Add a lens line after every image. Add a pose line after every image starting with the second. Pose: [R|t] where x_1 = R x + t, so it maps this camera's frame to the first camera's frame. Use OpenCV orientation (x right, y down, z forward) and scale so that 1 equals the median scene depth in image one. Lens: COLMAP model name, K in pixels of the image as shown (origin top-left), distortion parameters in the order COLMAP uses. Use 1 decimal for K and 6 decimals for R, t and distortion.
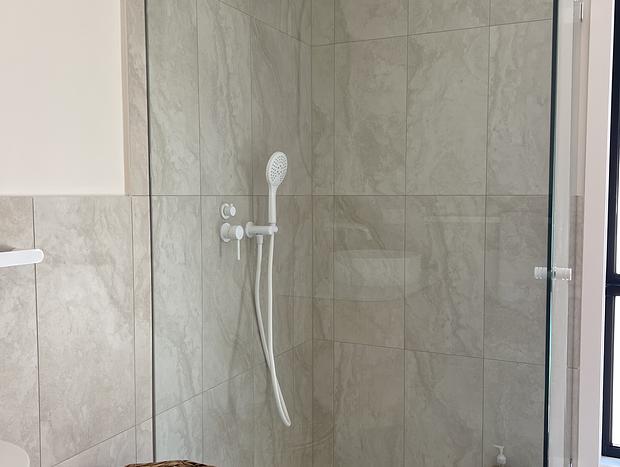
lens RADIAL K [[620.0, 0, 310.0], [0, 620.0, 233.5], [0, 0, 1]] dist [0.152664, -0.320052]
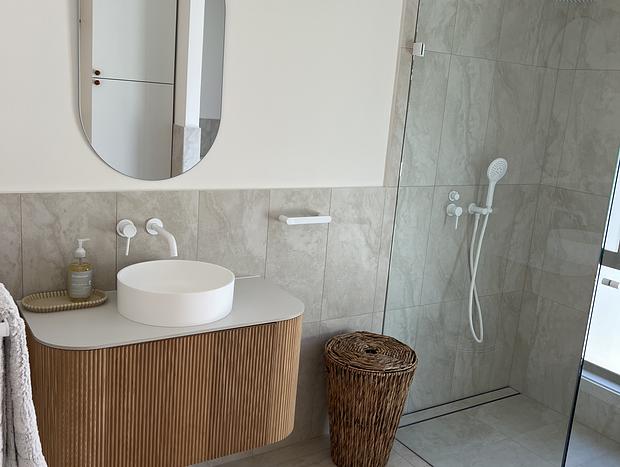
lens RADIAL K [[620.0, 0, 310.0], [0, 620.0, 233.5], [0, 0, 1]] dist [0.152664, -0.320052]
pose [[0.851841, 0.180362, -0.491770, 0.337274], [-0.113458, 0.980093, 0.162928, -0.156211], [0.511366, -0.082993, 0.855346, -0.498230]]
